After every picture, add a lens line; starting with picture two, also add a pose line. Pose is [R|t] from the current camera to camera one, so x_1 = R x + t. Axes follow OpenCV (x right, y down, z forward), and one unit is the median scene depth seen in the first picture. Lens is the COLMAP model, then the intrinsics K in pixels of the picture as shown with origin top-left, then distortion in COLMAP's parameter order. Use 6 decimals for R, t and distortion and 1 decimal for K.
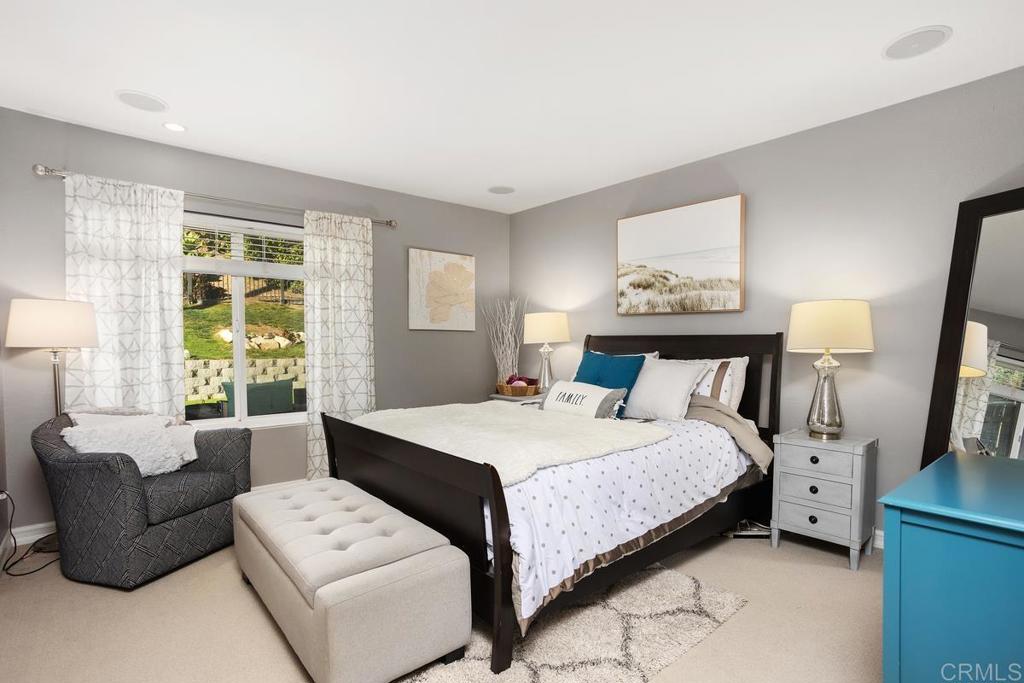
lens RADIAL K [[497.4, 0, 509.5], [0, 497.4, 341.3], [0, 0, 1]] dist [-0.054778, 0.036888]
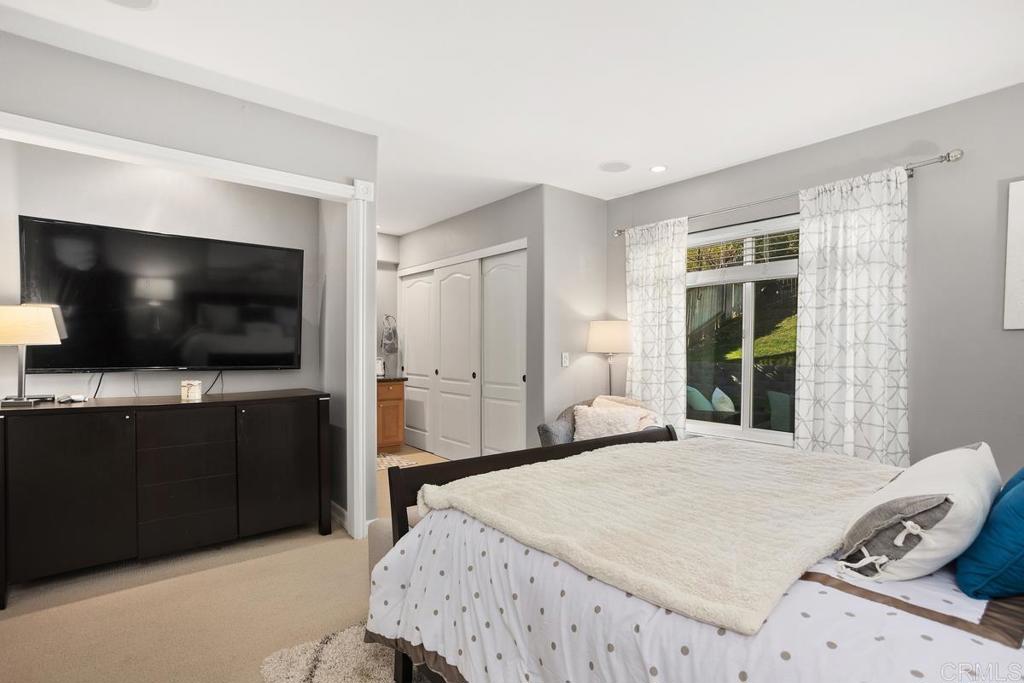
lens RADIAL K [[497.4, 0, 509.5], [0, 497.4, 341.3], [0, 0, 1]] dist [-0.054778, 0.036888]
pose [[-0.008133, -0.010026, -0.999917, 0.426742], [-0.002704, 0.999946, -0.010004, -0.004243], [0.999963, 0.002622, -0.008160, 0.537289]]
